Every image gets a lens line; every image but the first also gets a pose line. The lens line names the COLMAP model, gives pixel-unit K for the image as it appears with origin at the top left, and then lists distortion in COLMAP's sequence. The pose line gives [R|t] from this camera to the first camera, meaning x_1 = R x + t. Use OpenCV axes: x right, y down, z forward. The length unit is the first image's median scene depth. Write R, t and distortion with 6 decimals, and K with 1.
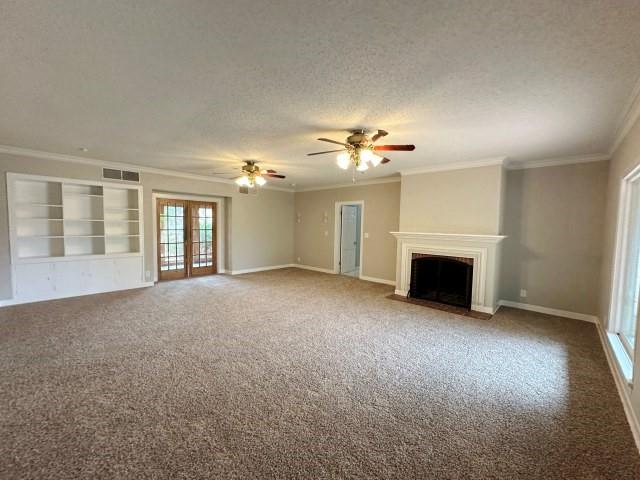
lens RADIAL K [[260.4, 0, 322.2], [0, 260.4, 242.8], [0, 0, 1]] dist [-0.001983, -0.000129]
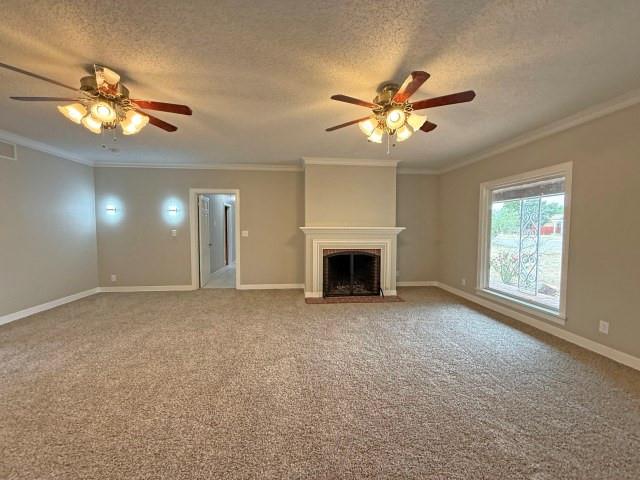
lens RADIAL K [[254.9, 0, 317.1], [0, 254.9, 242.0], [0, 0, 1]] dist [-0.000931, 0.000139]
pose [[0.669068, -0.061513, 0.740652, -0.395726], [0.061444, 0.997735, 0.027359, -0.015854], [-0.740657, 0.027203, 0.671332, 0.474427]]
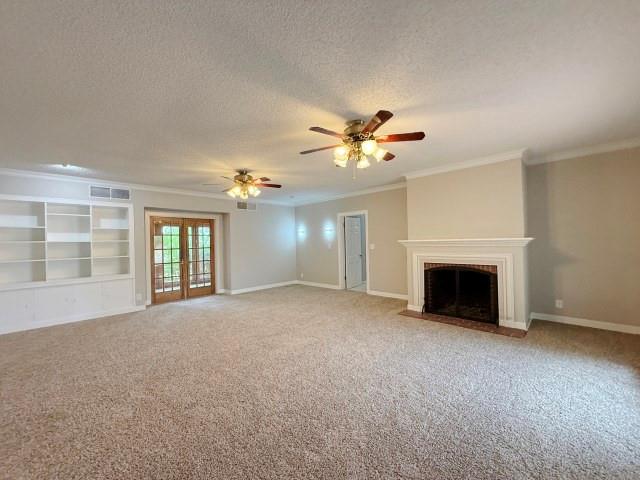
lens RADIAL K [[254.9, 0, 319.9], [0, 254.9, 242.3], [0, 0, 1]] dist [-0.000931, 0.000139]
pose [[0.998622, -0.043180, -0.029839, 0.016316], [0.041078, 0.996853, -0.067798, 0.015544], [0.032673, 0.066479, 0.997253, 0.121658]]
